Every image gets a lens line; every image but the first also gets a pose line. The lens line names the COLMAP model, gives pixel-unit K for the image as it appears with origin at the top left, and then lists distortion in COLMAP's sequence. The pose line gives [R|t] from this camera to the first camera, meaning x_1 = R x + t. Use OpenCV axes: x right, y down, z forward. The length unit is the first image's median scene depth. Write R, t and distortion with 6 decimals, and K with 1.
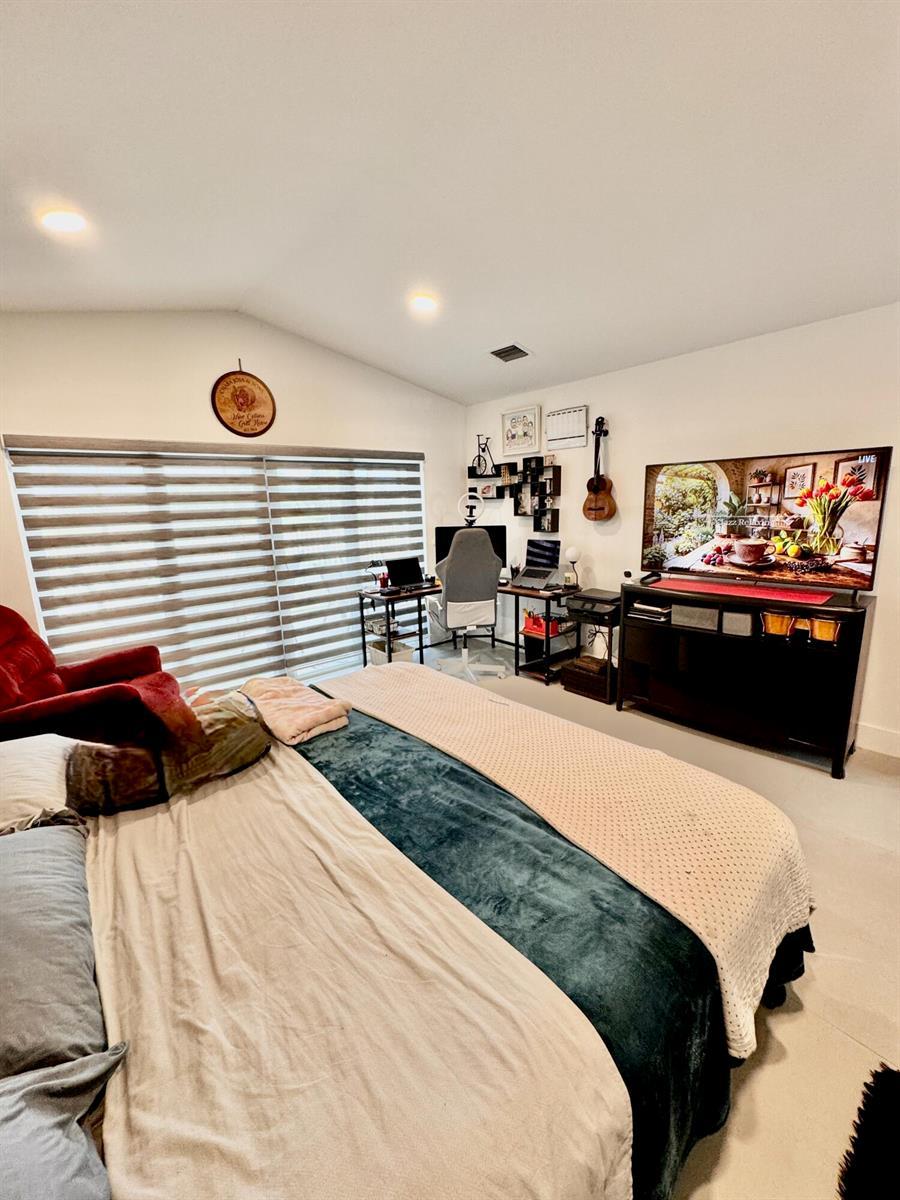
lens RADIAL K [[481.8, 0, 453.8], [0, 481.8, 593.3], [0, 0, 1]] dist [-0.002861, 0.000084]
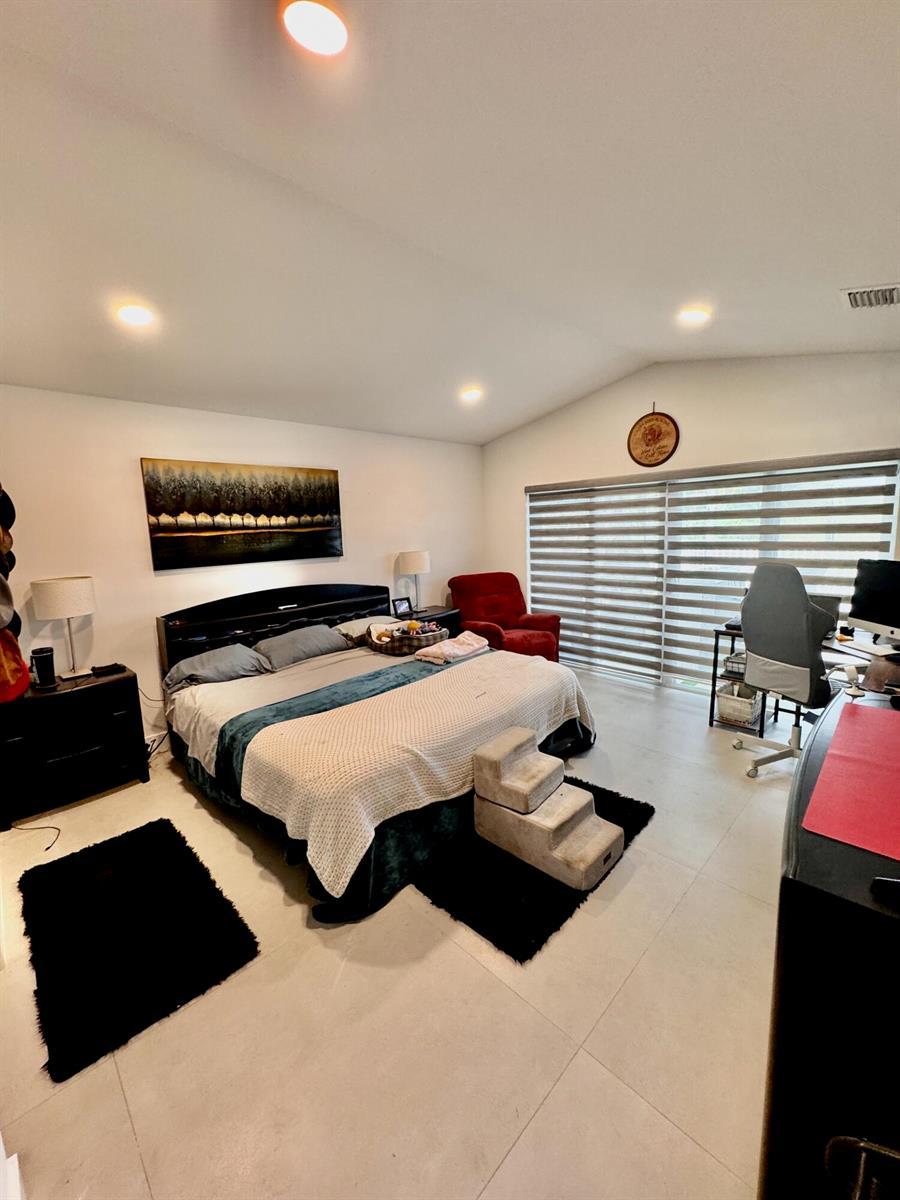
lens RADIAL K [[481.8, 0, 454.5], [0, 481.8, 603.4], [0, 0, 1]] dist [-0.002861, 0.000084]
pose [[0.087815, 0.174383, -0.980754, 0.762259], [-0.173260, 0.972225, 0.157353, -0.101332], [0.980953, 0.156107, 0.115590, 0.445523]]
